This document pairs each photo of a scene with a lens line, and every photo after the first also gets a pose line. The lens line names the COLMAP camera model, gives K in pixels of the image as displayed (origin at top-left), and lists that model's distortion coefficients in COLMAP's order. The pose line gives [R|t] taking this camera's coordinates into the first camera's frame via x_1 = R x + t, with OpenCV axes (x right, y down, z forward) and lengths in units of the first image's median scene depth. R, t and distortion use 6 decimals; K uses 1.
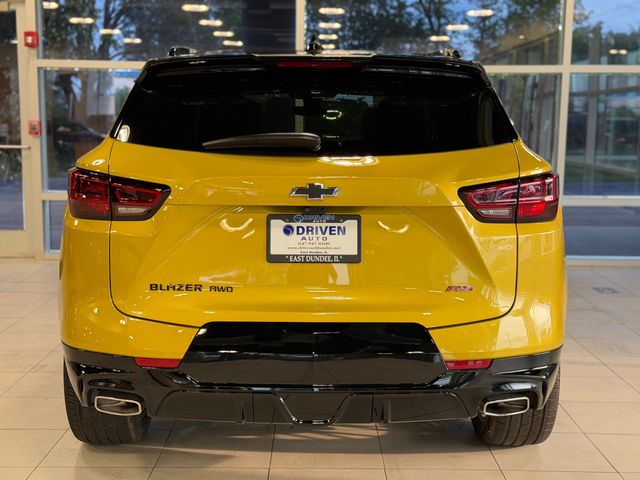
lens RADIAL K [[917.4, 0, 320.0], [0, 917.4, 240.0], [0, 0, 1]] dist [0.166535, -0.168523]
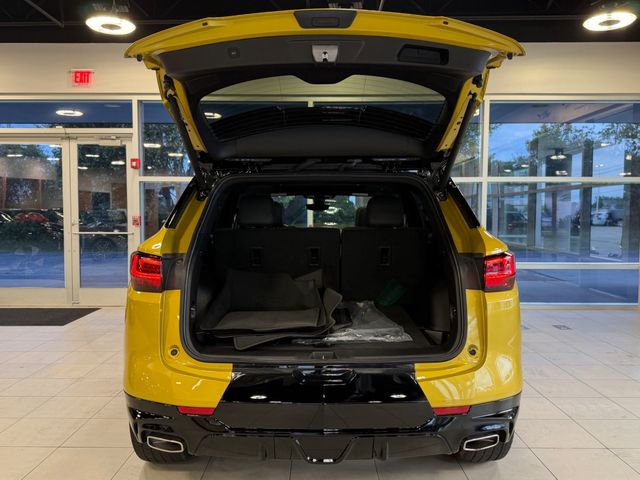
lens RADIAL K [[482.7, 0, 320.0], [0, 482.7, 240.0], [0, 0, 1]] dist [0.073671, 0.000612]
pose [[0.999968, -0.007979, -0.000144, -0.008353], [0.007945, 0.997030, -0.076599, -0.032782], [0.000755, 0.076596, 0.997062, 0.270219]]
